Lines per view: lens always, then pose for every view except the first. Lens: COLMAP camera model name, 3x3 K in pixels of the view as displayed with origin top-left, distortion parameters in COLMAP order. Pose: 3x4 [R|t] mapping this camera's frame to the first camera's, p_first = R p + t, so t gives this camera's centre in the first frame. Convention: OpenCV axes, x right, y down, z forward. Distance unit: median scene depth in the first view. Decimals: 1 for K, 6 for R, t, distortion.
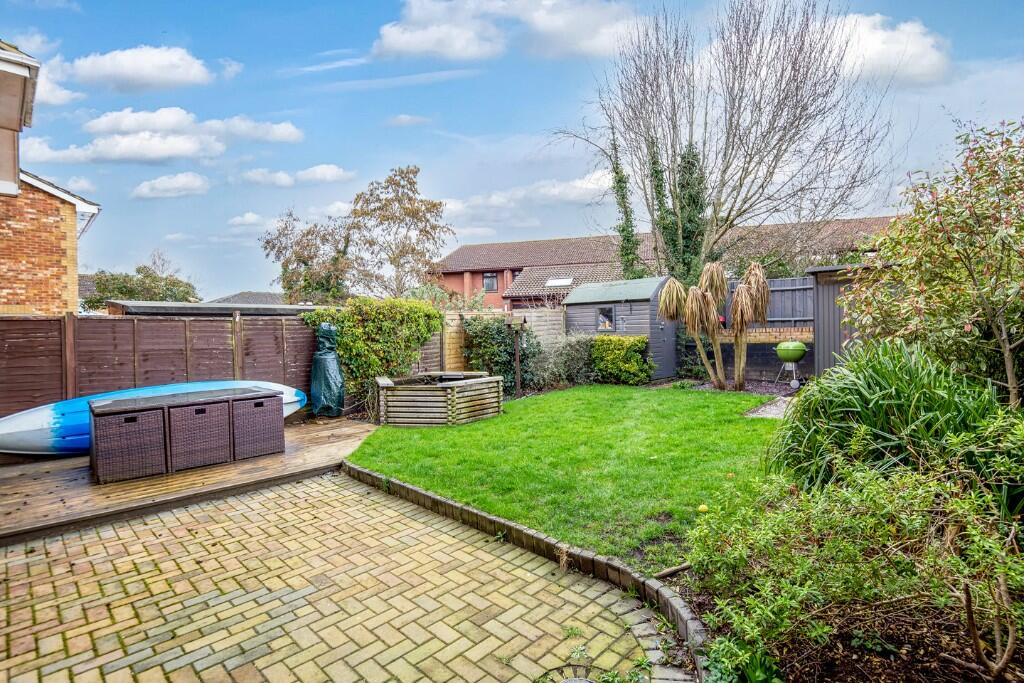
lens RADIAL K [[497.6, 0, 530.3], [0, 497.6, 336.0], [0, 0, 1]] dist [-0.005262, -0.001132]
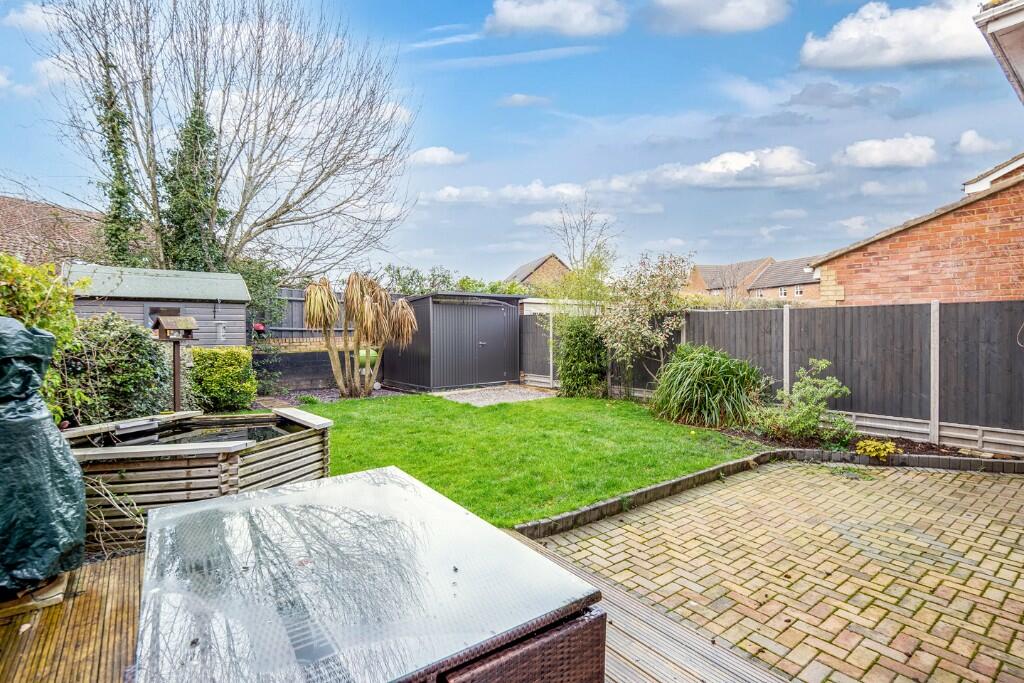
lens RADIAL K [[497.6, 0, 530.2], [0, 497.6, 333.4], [0, 0, 1]] dist [-0.005262, -0.001132]
pose [[0.147966, 0.008469, 0.988956, -1.797138], [0.017369, 0.999787, -0.011160, -0.021395], [-0.988840, 0.018828, 0.147787, 1.482612]]
